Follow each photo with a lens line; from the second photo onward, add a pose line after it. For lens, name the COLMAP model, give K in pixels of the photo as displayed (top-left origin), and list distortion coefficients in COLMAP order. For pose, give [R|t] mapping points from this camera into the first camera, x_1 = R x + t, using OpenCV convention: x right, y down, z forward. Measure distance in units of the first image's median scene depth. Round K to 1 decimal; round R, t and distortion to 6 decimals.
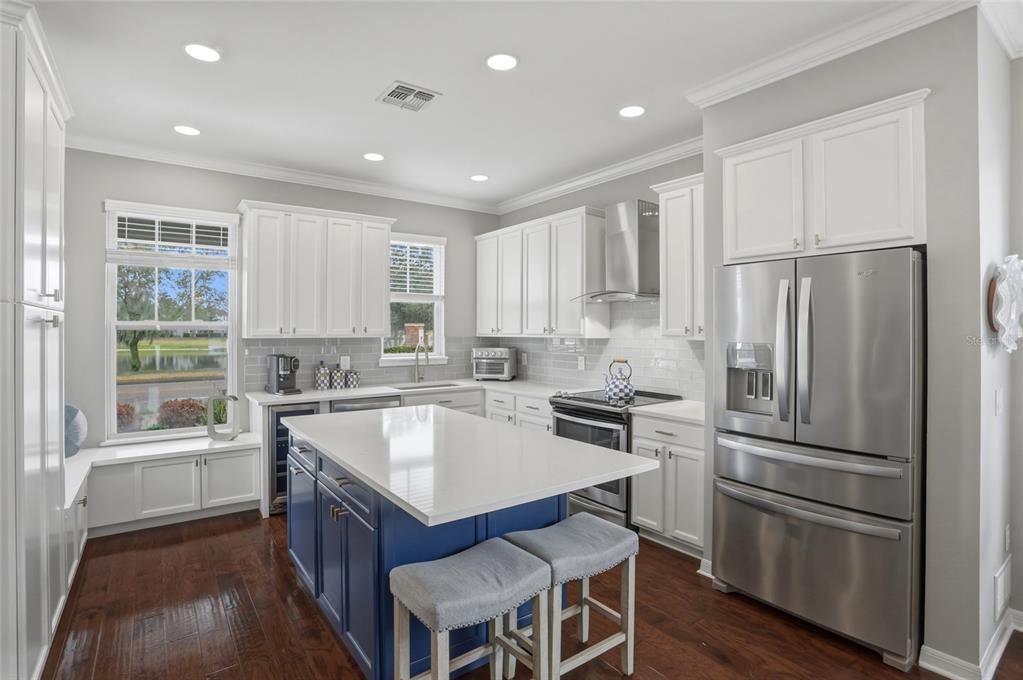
lens RADIAL K [[504.2, 0, 514.1], [0, 504.2, 336.4], [0, 0, 1]] dist [-0.024427, 0.006258]
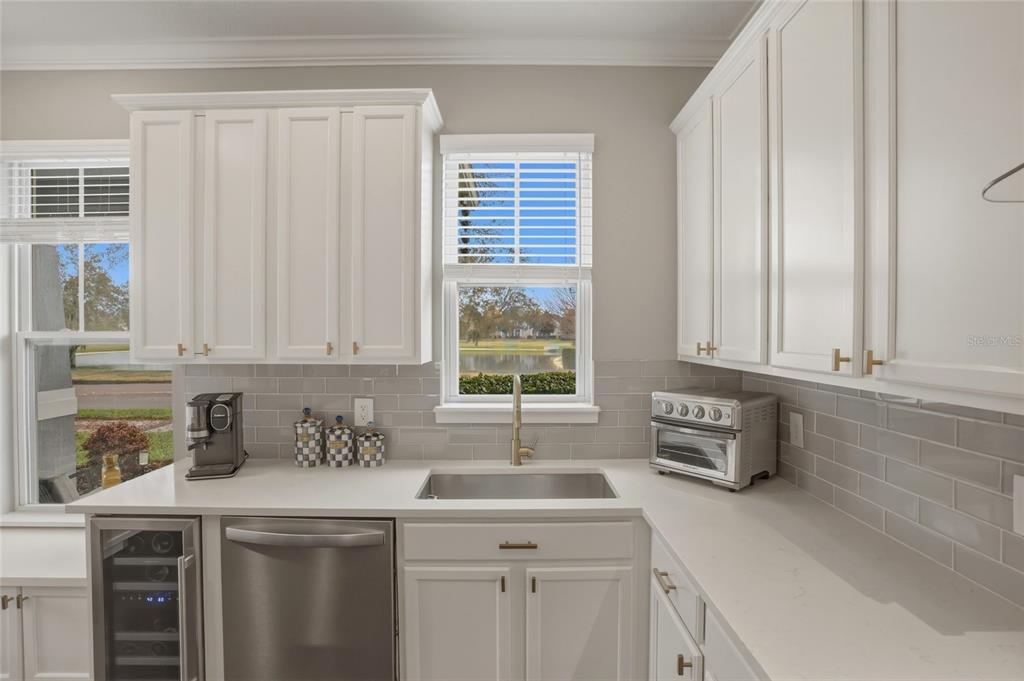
lens RADIAL K [[504.7, 0, 515.1], [0, 504.7, 342.0], [0, 0, 1]] dist [-0.024427, 0.006258]
pose [[0.815378, 0.011198, -0.578821, 0.072186], [-0.008501, 0.999937, 0.007369, -0.021153], [0.578867, -0.001088, 0.815421, 0.692635]]
